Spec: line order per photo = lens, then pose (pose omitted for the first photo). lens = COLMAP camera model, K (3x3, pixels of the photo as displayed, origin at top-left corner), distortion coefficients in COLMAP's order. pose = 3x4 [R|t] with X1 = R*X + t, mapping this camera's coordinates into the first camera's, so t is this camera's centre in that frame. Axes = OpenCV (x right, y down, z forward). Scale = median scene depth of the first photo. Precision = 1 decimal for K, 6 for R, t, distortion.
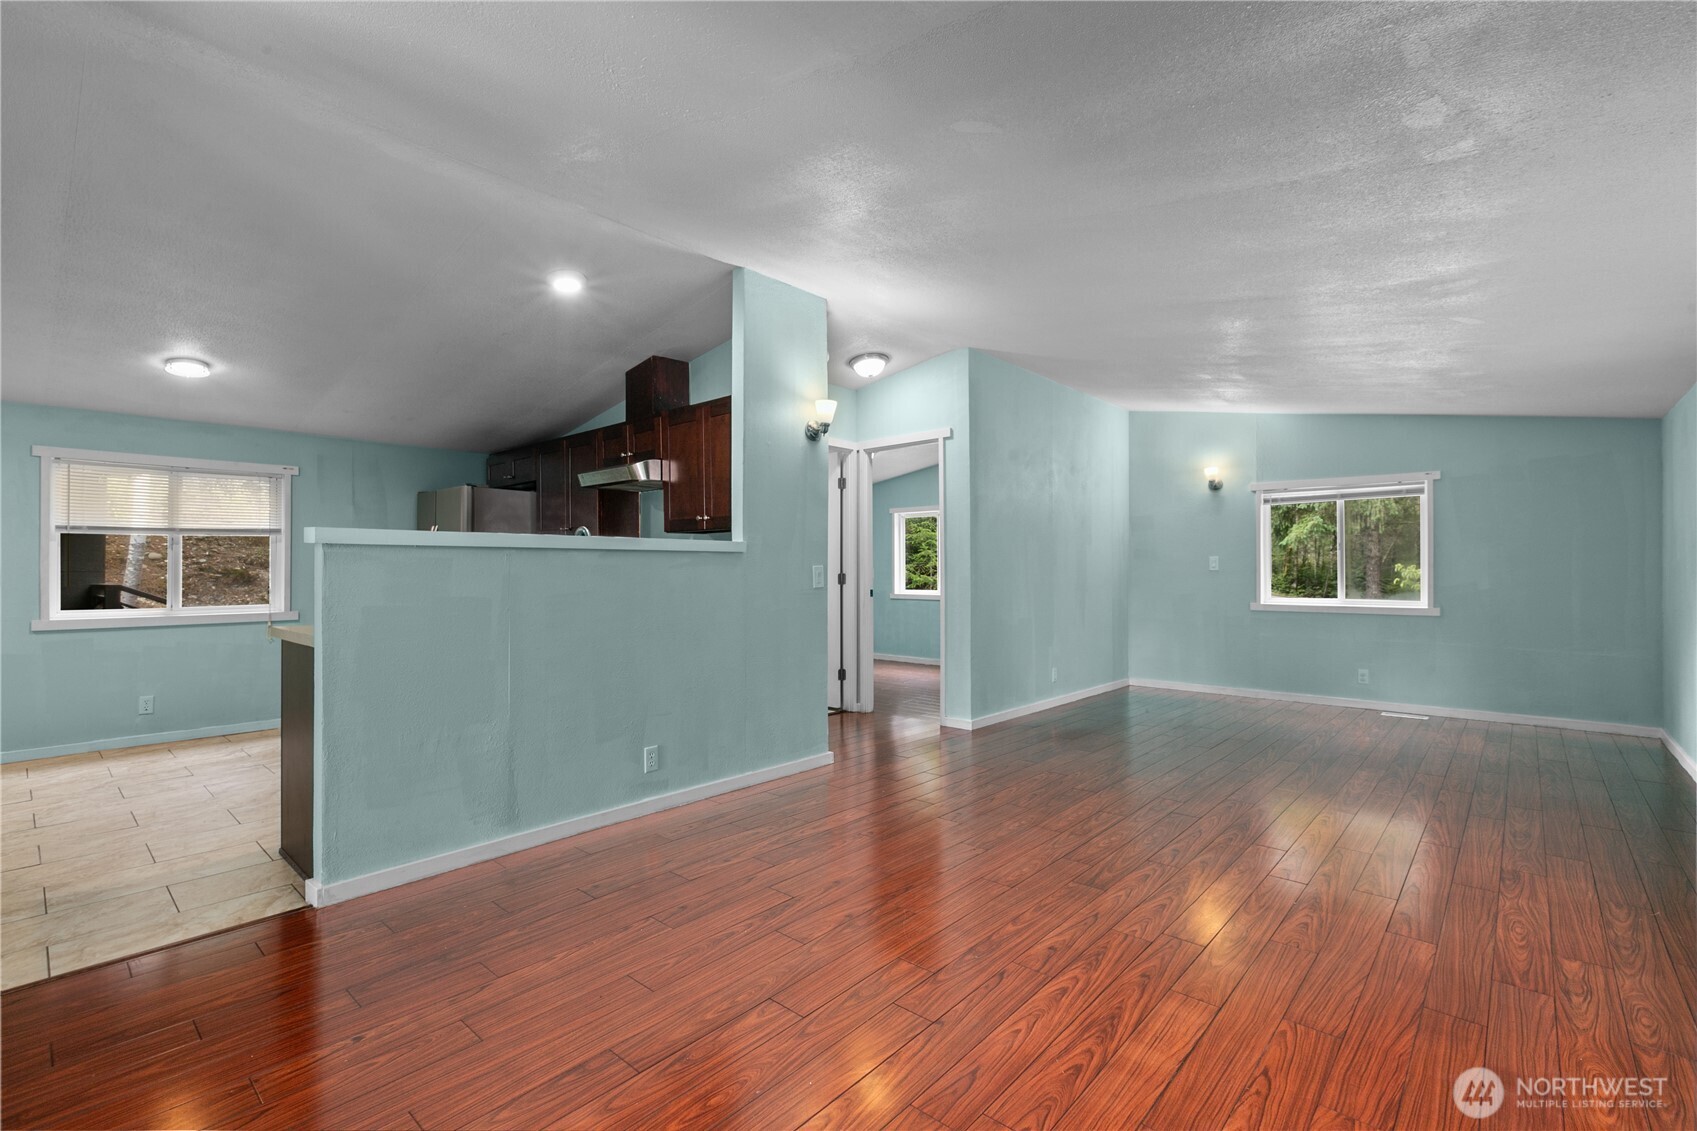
lens RADIAL K [[757.2, 0, 847.5], [0, 757.2, 569.8], [0, 0, 1]] dist [-0.000167, -0.000499]
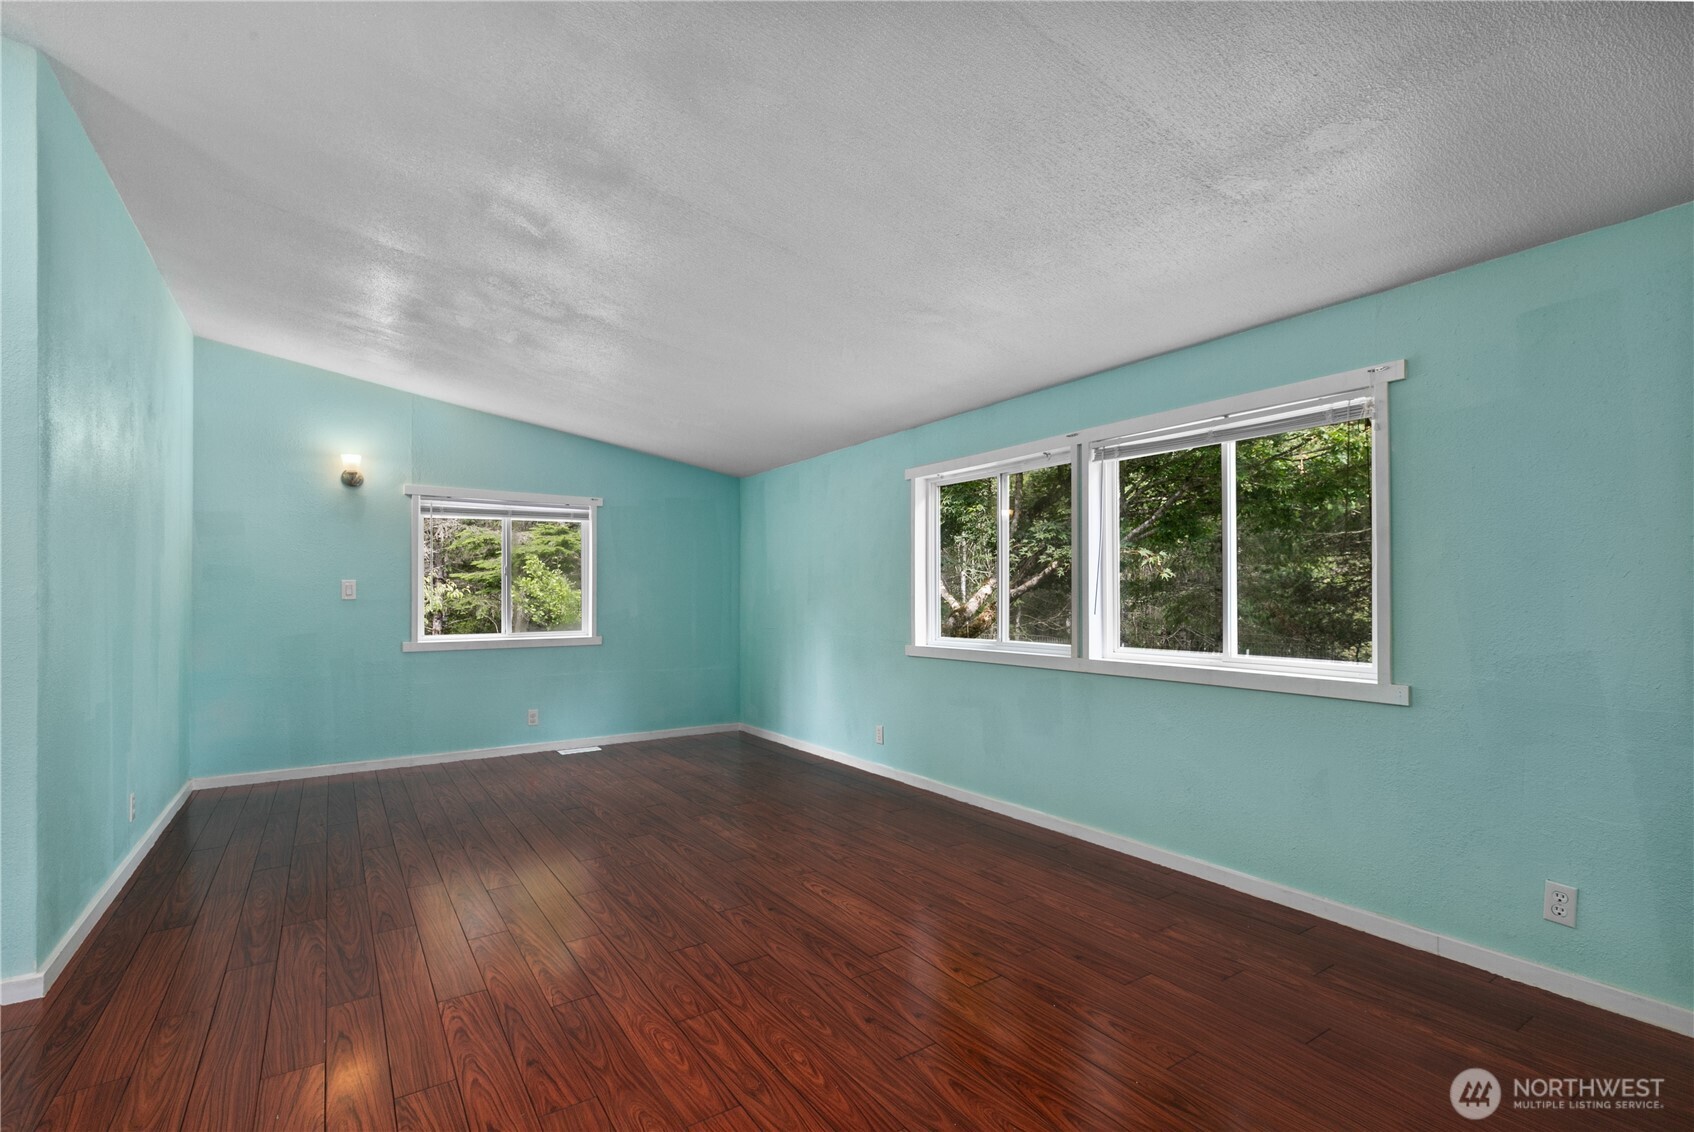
lens RADIAL K [[766.6, 0, 848.4], [0, 766.6, 582.7], [0, 0, 1]] dist [0.000714, 0.000094]
pose [[0.244093, 0.019178, 0.969562, -0.114925], [0.003460, 0.999781, -0.020646, 0.002565], [-0.969746, 0.008394, 0.243973, 0.438281]]
